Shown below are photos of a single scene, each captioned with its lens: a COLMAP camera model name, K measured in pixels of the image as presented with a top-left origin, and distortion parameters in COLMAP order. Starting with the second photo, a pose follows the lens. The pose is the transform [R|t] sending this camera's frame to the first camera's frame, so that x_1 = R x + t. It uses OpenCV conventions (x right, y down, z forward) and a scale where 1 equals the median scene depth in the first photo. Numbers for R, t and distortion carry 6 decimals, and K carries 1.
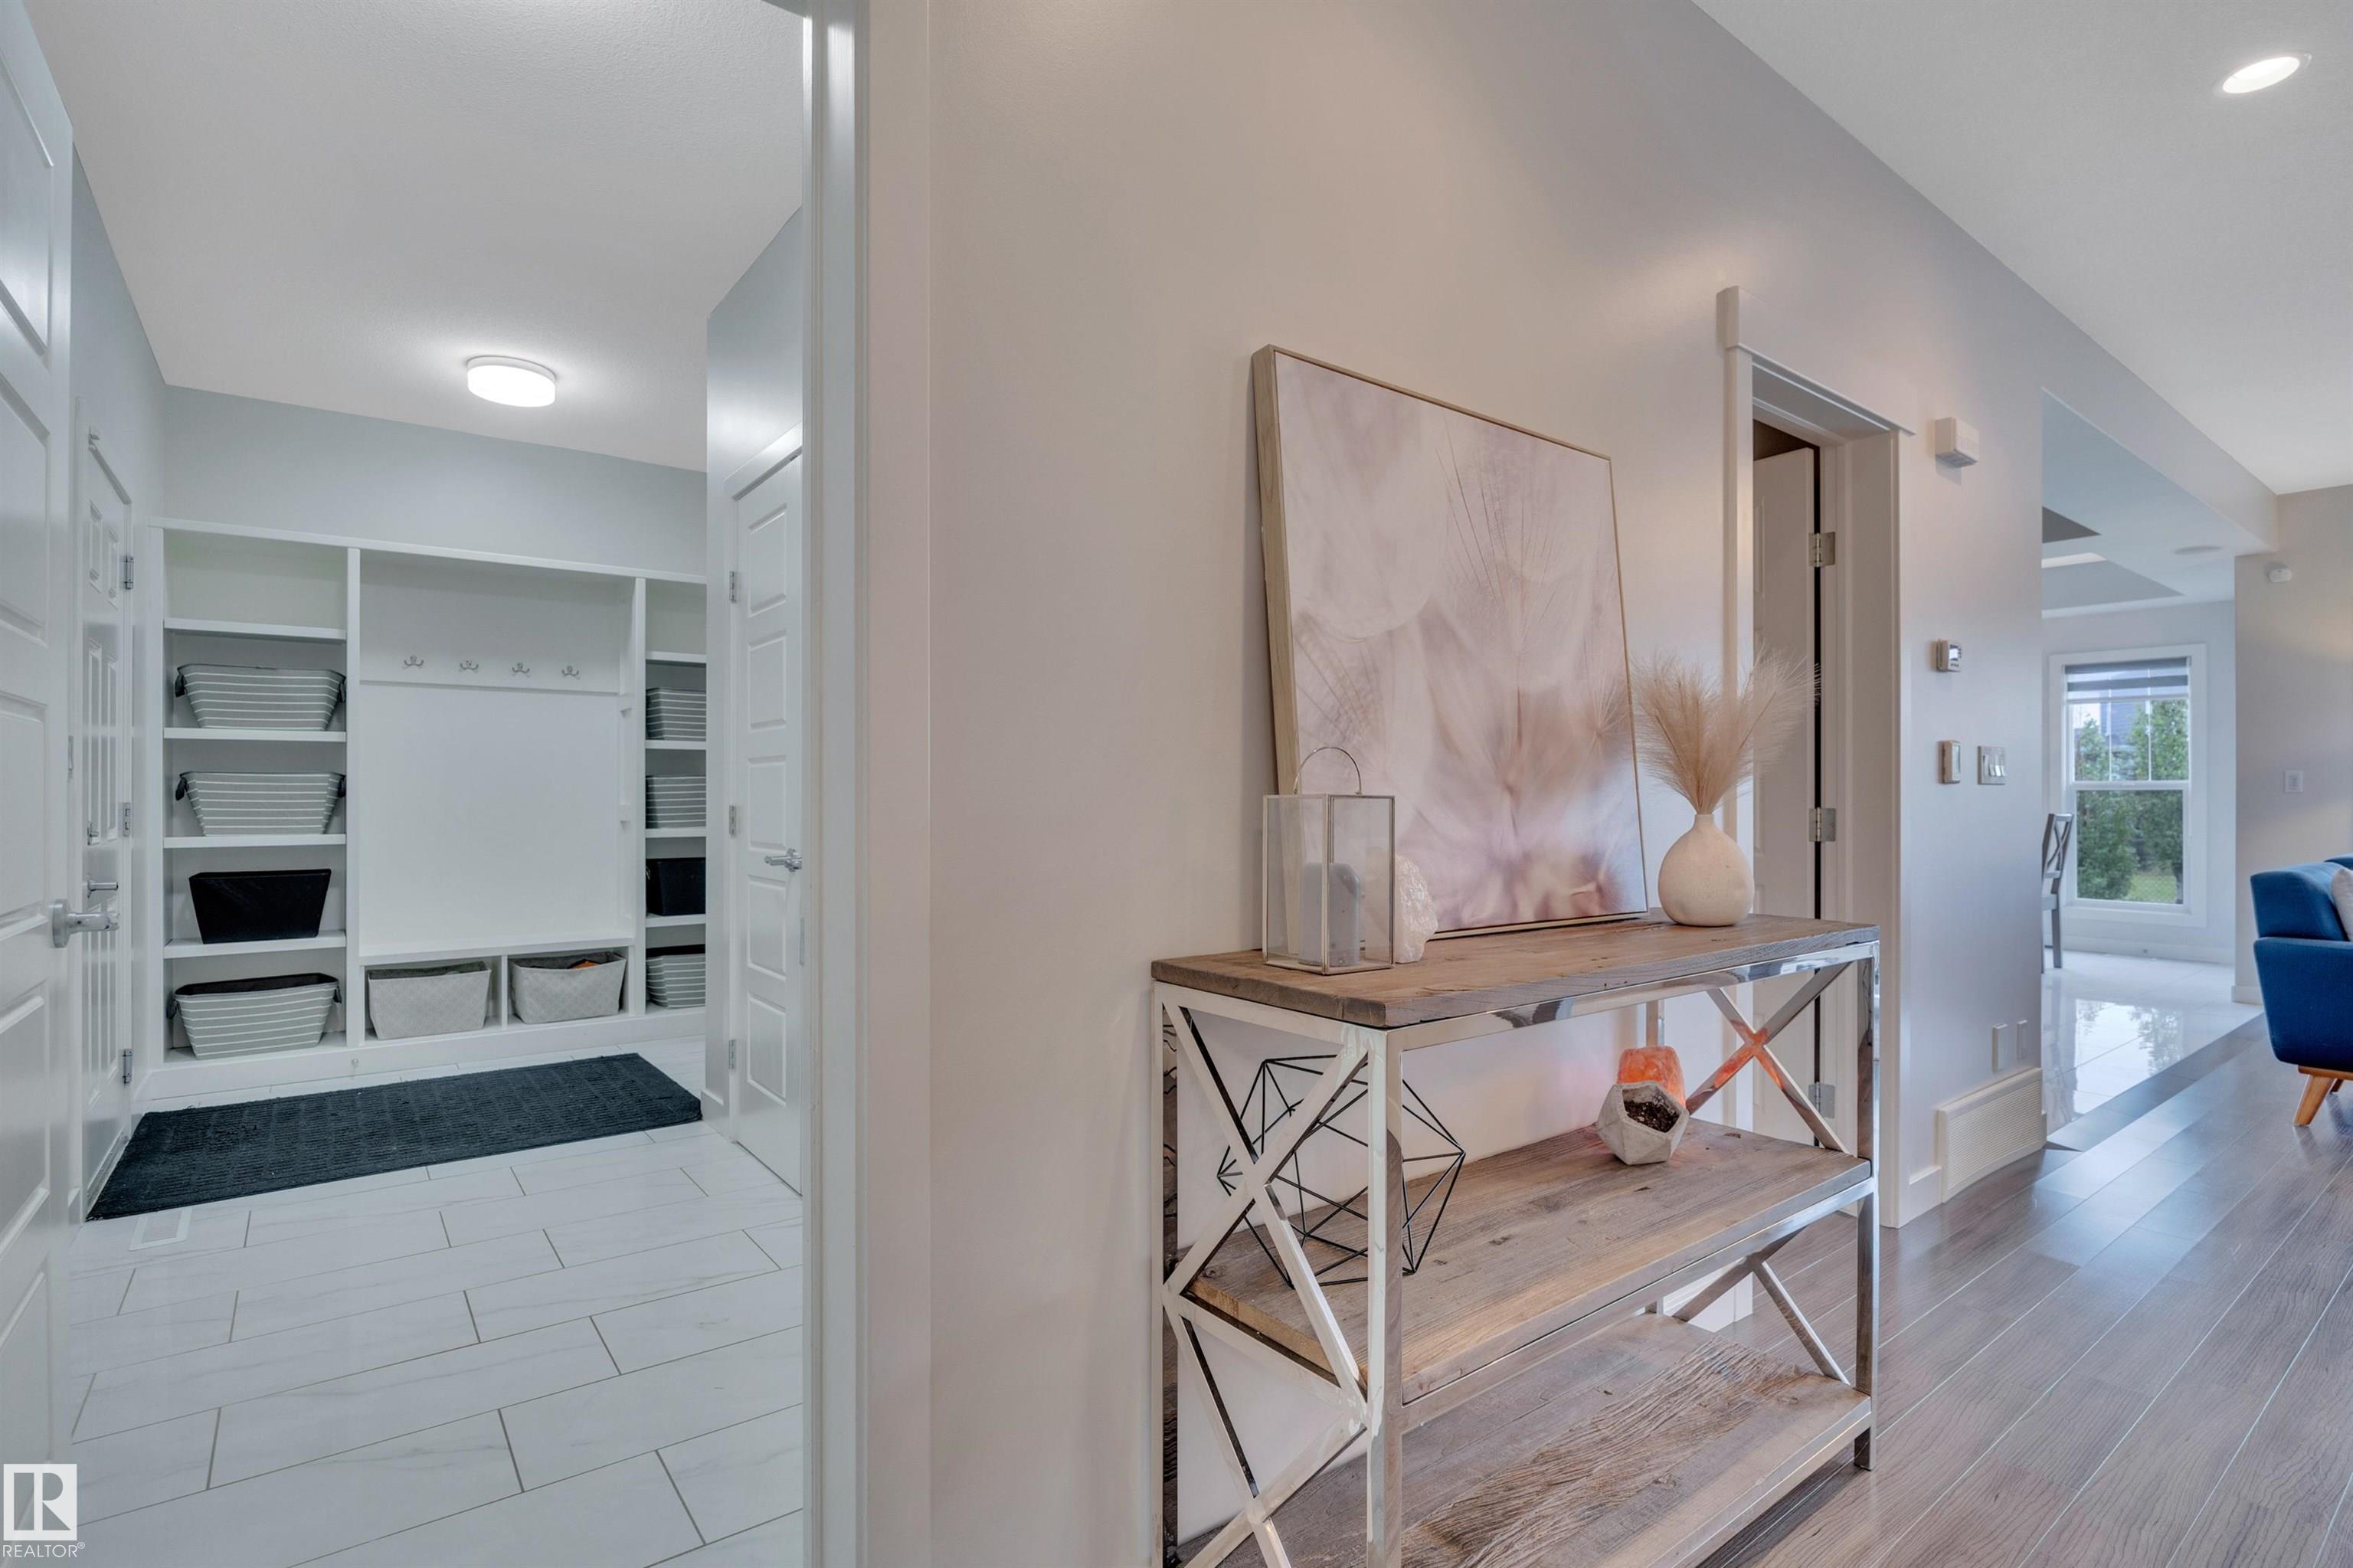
lens RADIAL K [[1163.3, 0, 1170.0], [0, 1163.3, 791.4], [0, 0, 1]] dist [-0.008226, -0.000885]
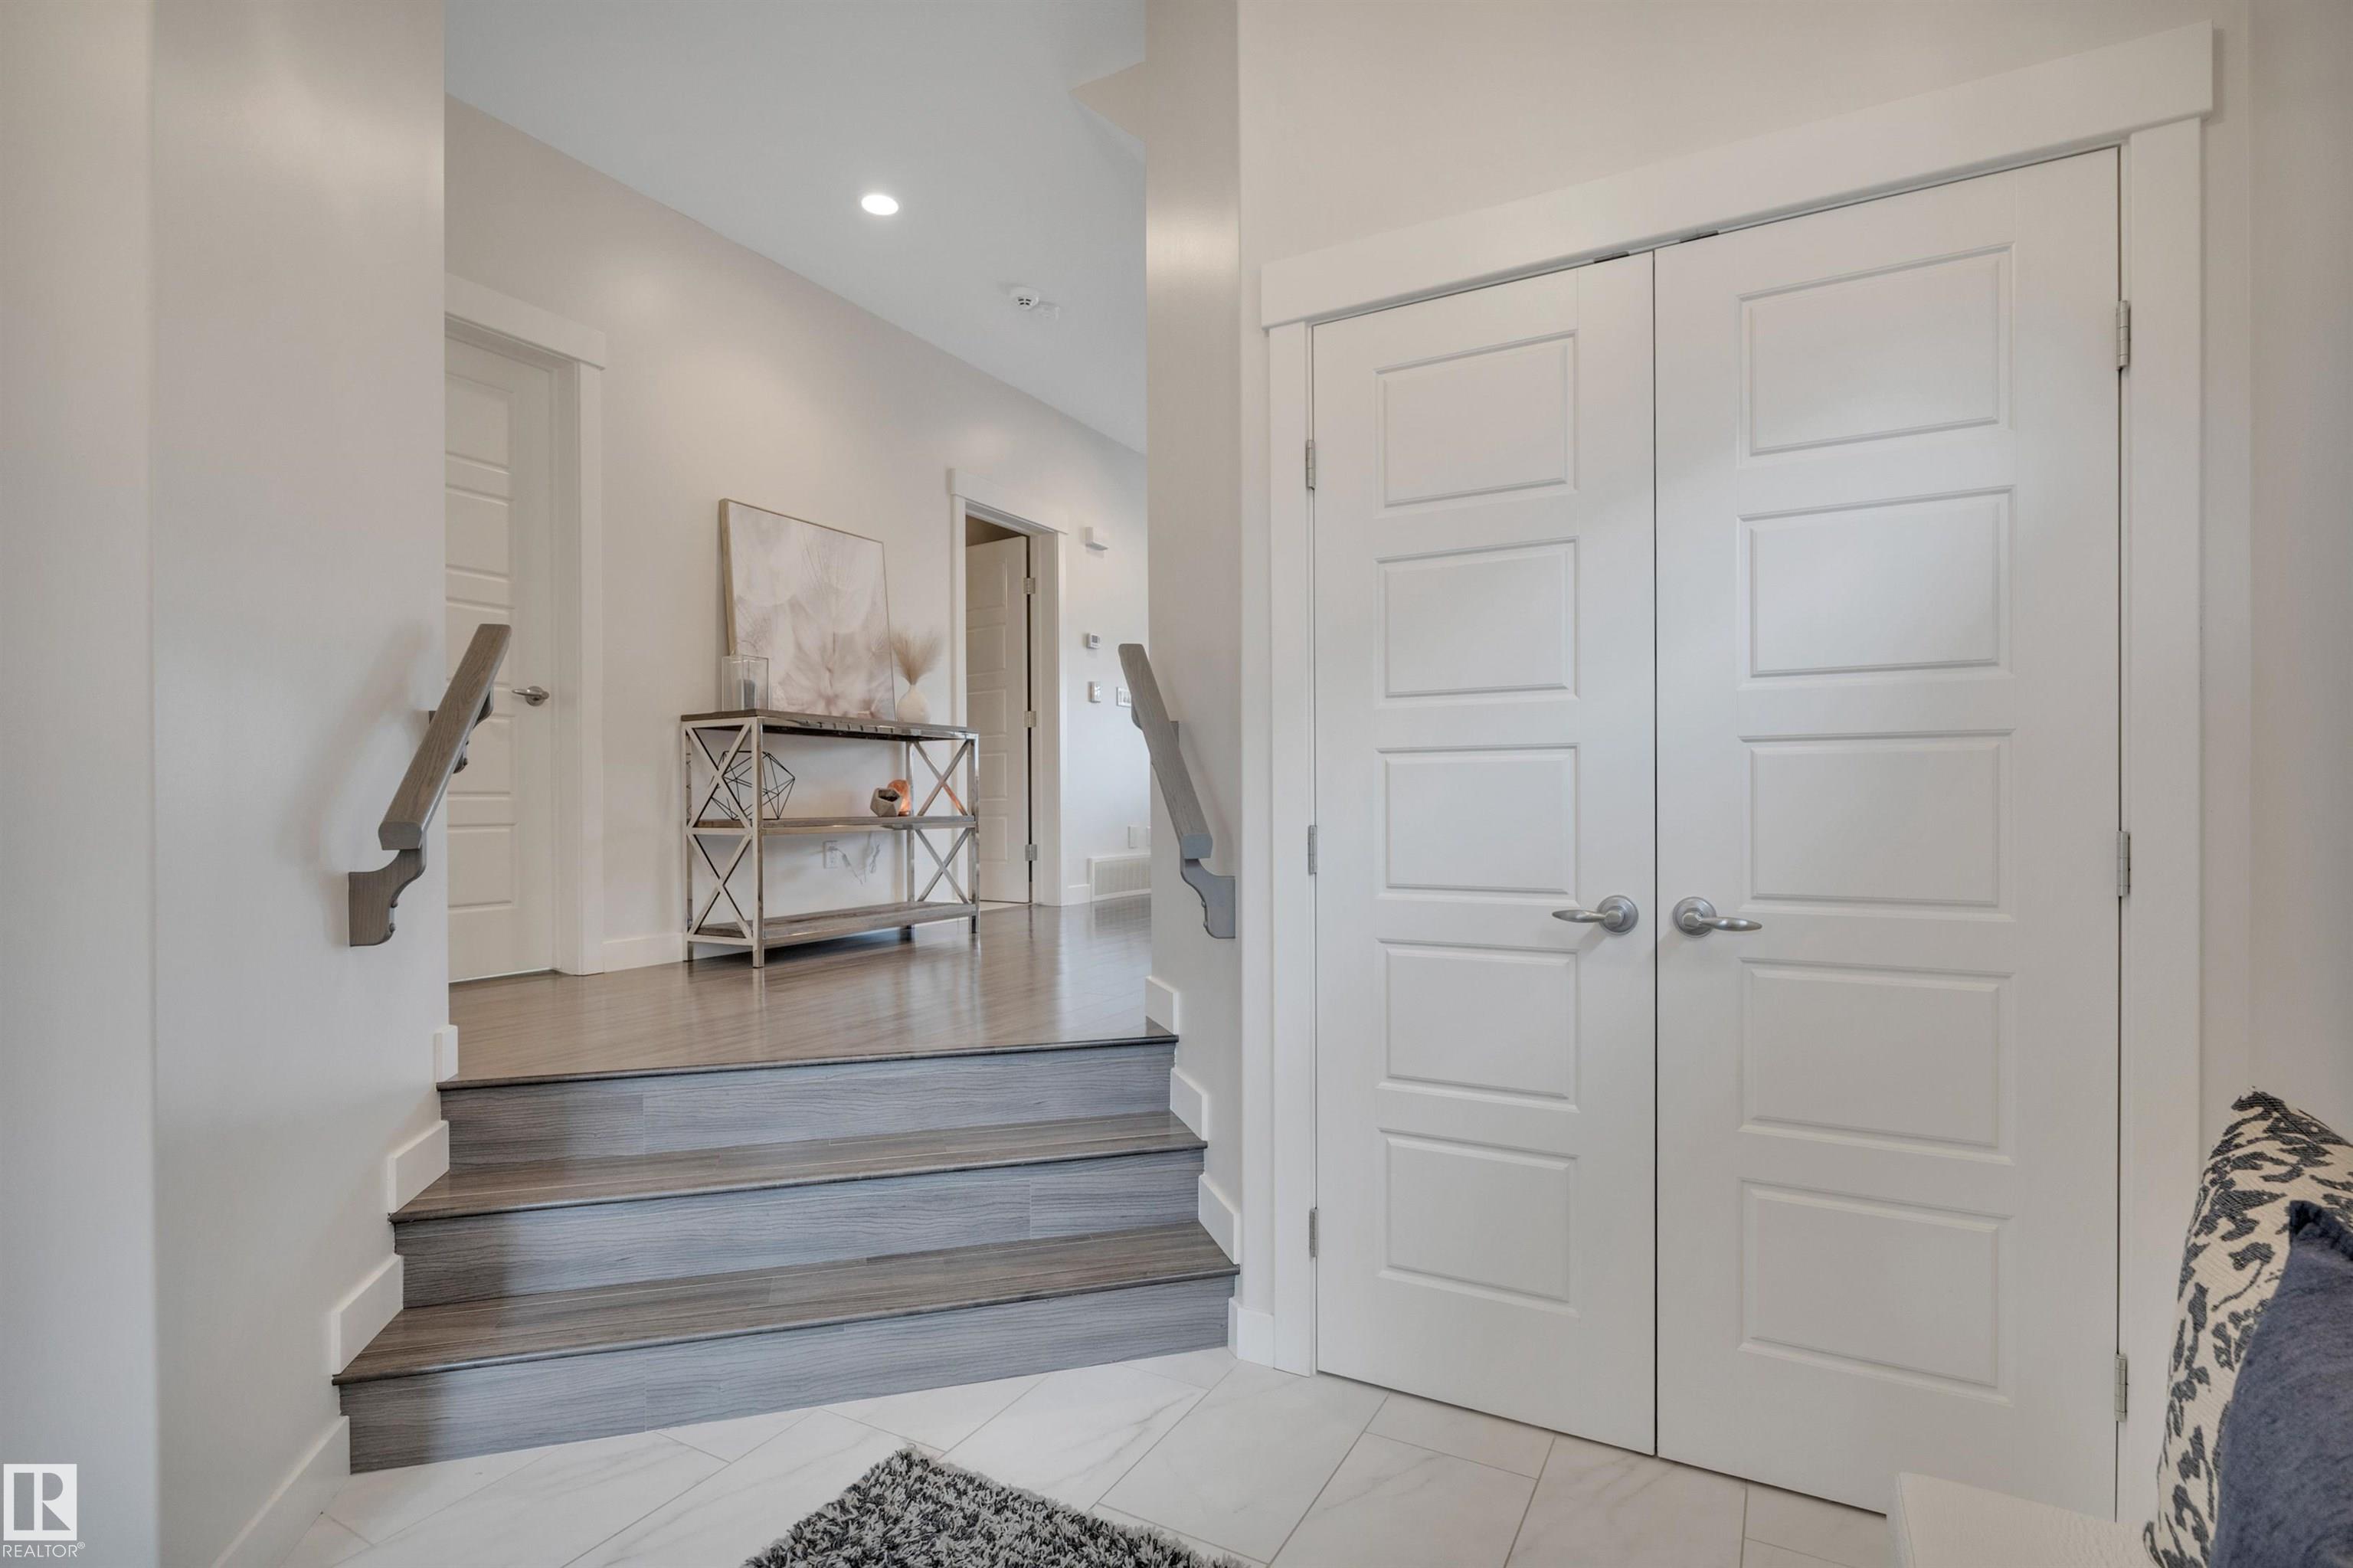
lens RADIAL K [[1163.3, 0, 1192.4], [0, 1163.3, 797.4], [0, 0, 1]] dist [-0.008226, -0.000885]
pose [[0.916889, -0.008532, 0.399051, -0.003916], [0.010608, 0.999939, -0.002994, 0.315256], [-0.399001, 0.006978, 0.916924, -1.793867]]
